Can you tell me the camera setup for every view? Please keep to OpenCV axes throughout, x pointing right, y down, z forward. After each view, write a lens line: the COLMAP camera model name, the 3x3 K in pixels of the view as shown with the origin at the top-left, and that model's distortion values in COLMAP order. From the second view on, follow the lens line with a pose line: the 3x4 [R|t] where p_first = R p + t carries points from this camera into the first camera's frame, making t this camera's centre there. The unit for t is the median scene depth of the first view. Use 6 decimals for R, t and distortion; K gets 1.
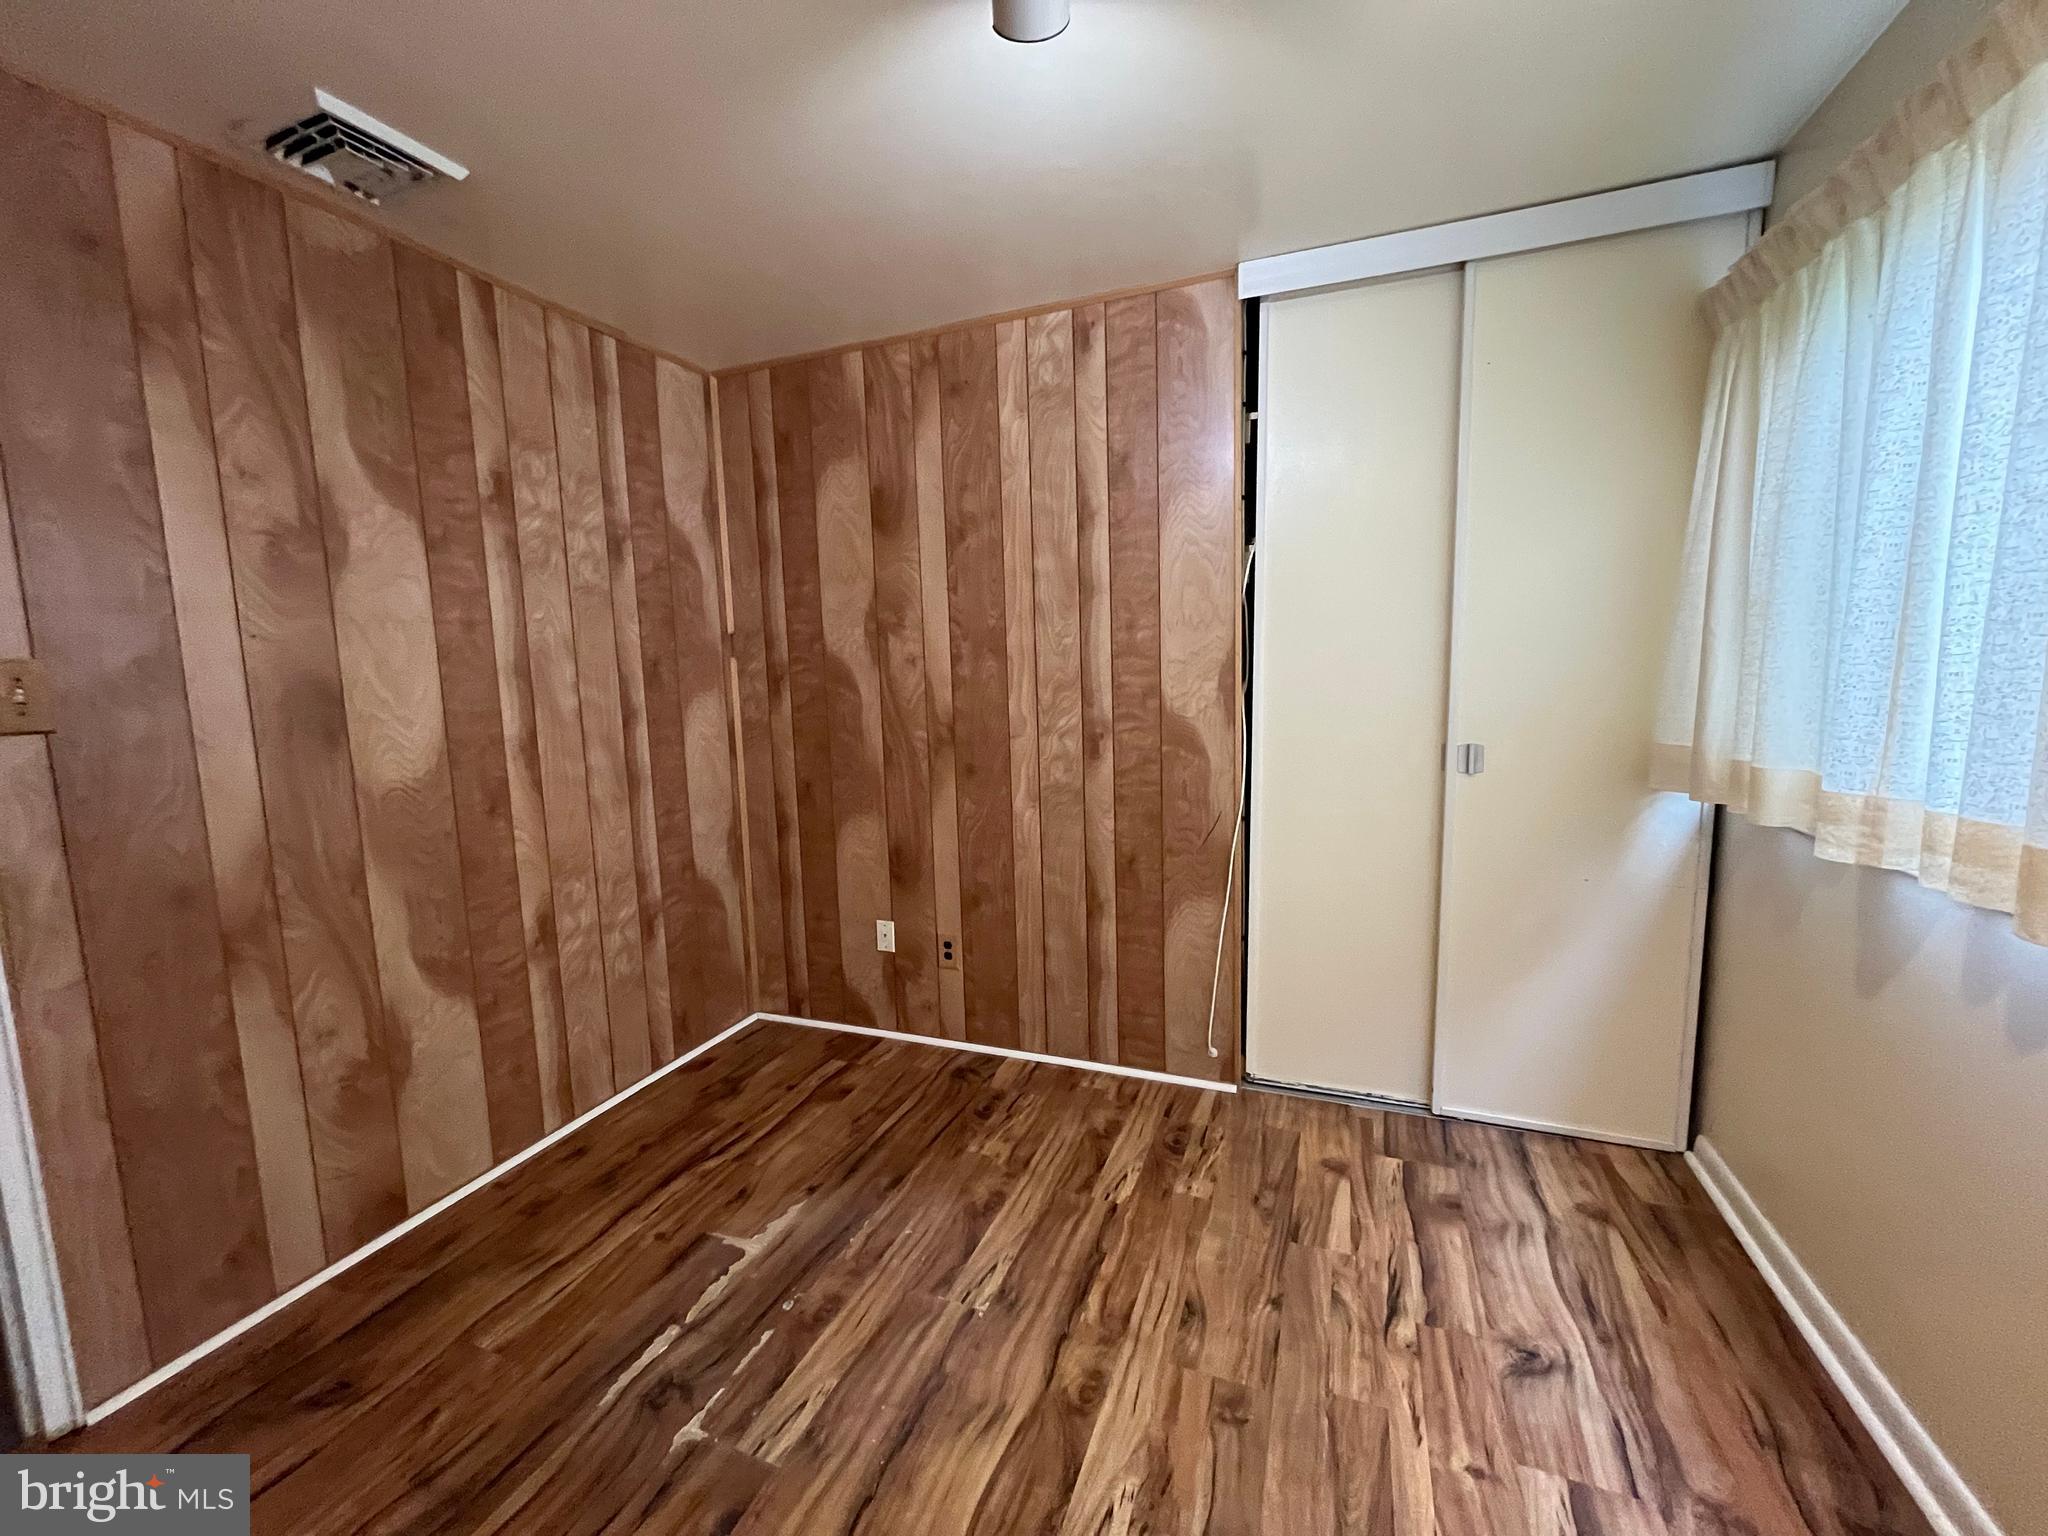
lens RADIAL K [[825.3, 0, 1020.7], [0, 825.3, 762.8], [0, 0, 1]] dist [-0.003907, 0.000489]
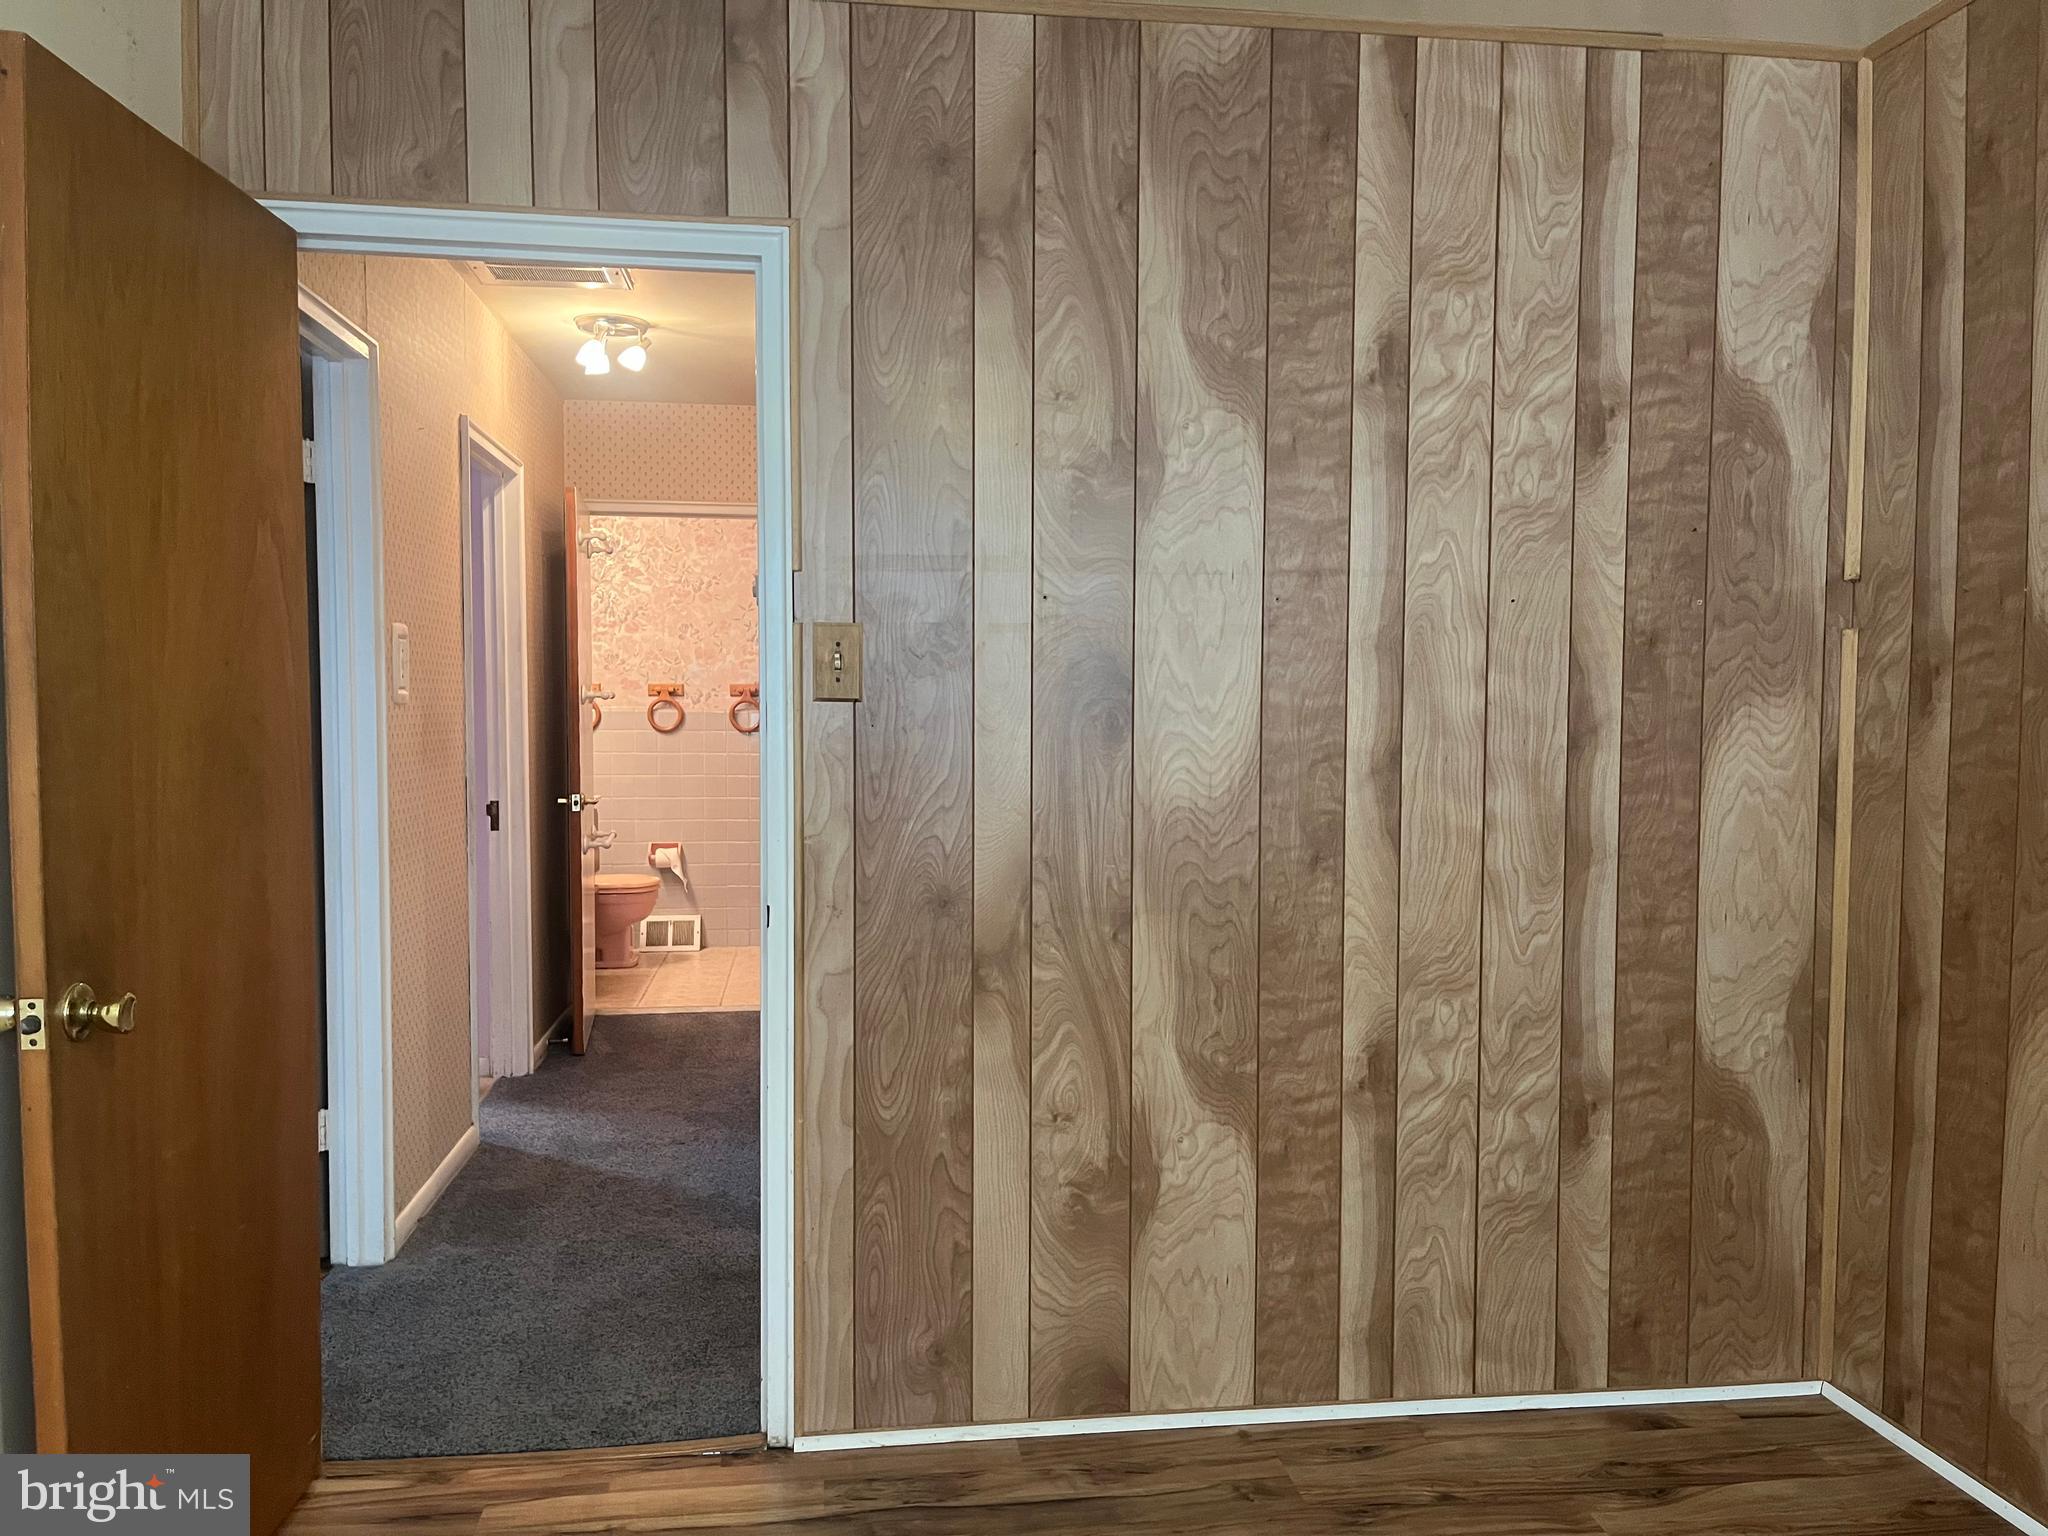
lens RADIAL K [[1541.8, 0, 1023.4], [0, 1541.8, 789.4], [0, 0, 1]] dist [0.073583, -0.101843]
pose [[0.487257, 0.081774, -0.869421, 0.303699], [-0.117767, 0.992664, 0.027365, -0.004301], [0.865281, 0.089055, 0.493313, 0.201210]]
